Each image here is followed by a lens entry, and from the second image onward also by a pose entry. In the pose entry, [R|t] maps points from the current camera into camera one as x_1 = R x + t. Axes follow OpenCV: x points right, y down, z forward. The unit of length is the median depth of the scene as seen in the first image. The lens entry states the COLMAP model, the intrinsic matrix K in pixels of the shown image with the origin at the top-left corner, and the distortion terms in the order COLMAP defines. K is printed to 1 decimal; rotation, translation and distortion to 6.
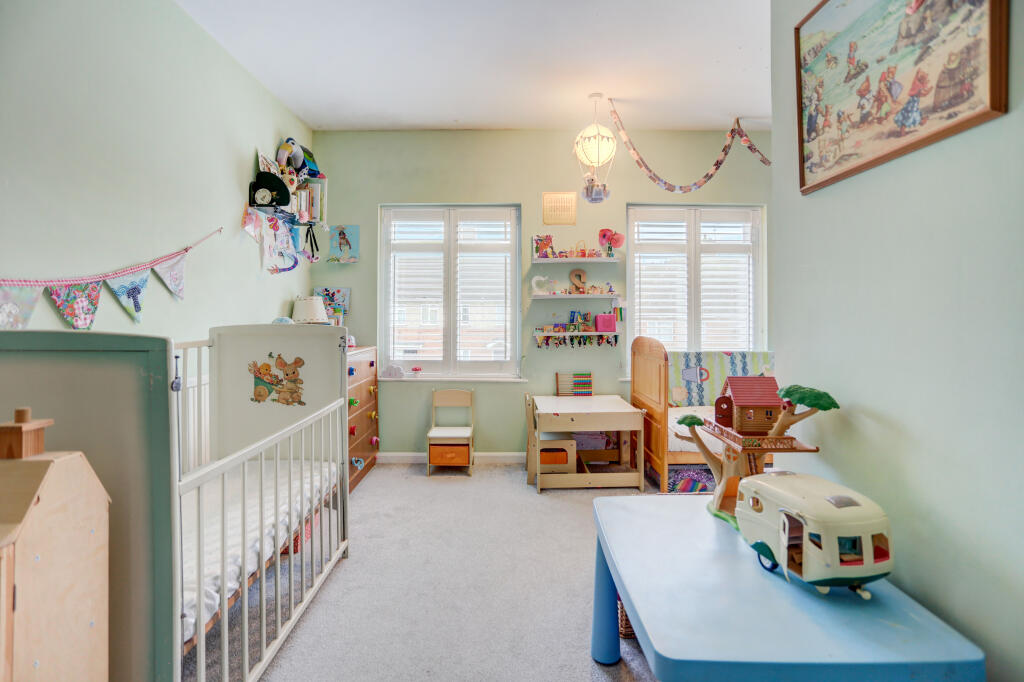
lens RADIAL K [[530.6, 0, 513.8], [0, 530.6, 324.6], [0, 0, 1]] dist [-0.000650, -0.000226]
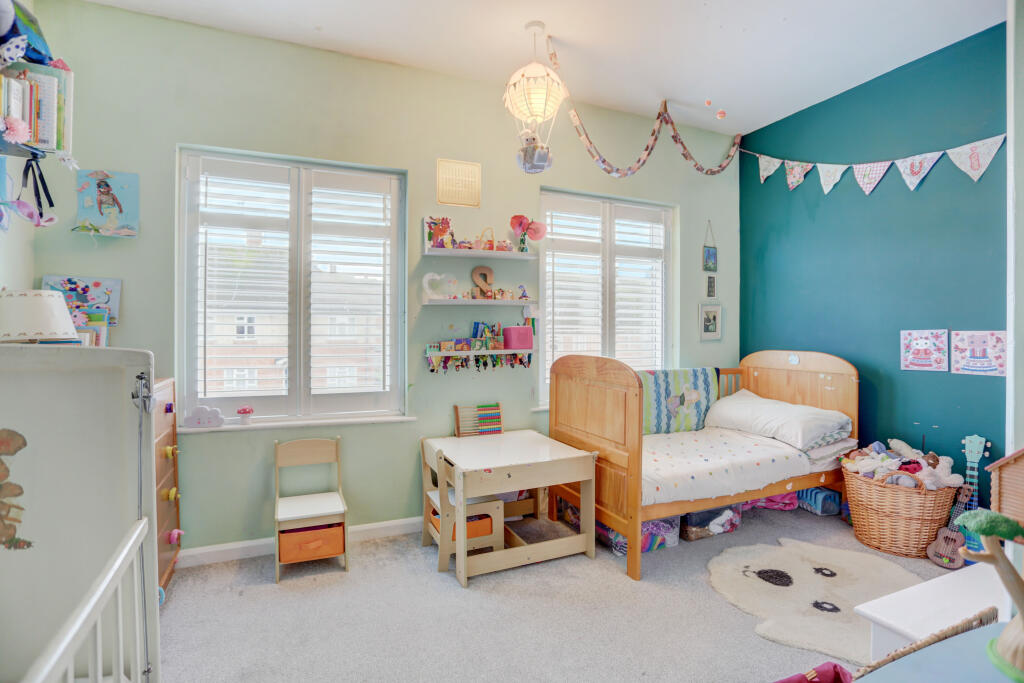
lens RADIAL K [[516.4, 0, 512.0], [0, 516.4, 341.5], [0, 0, 1]] dist [-0.054064, 0.034144]
pose [[0.921078, -0.006132, 0.389329, -0.127464], [0.003384, 0.999964, 0.007744, -0.003348], [-0.389363, -0.005815, 0.921066, 0.313606]]
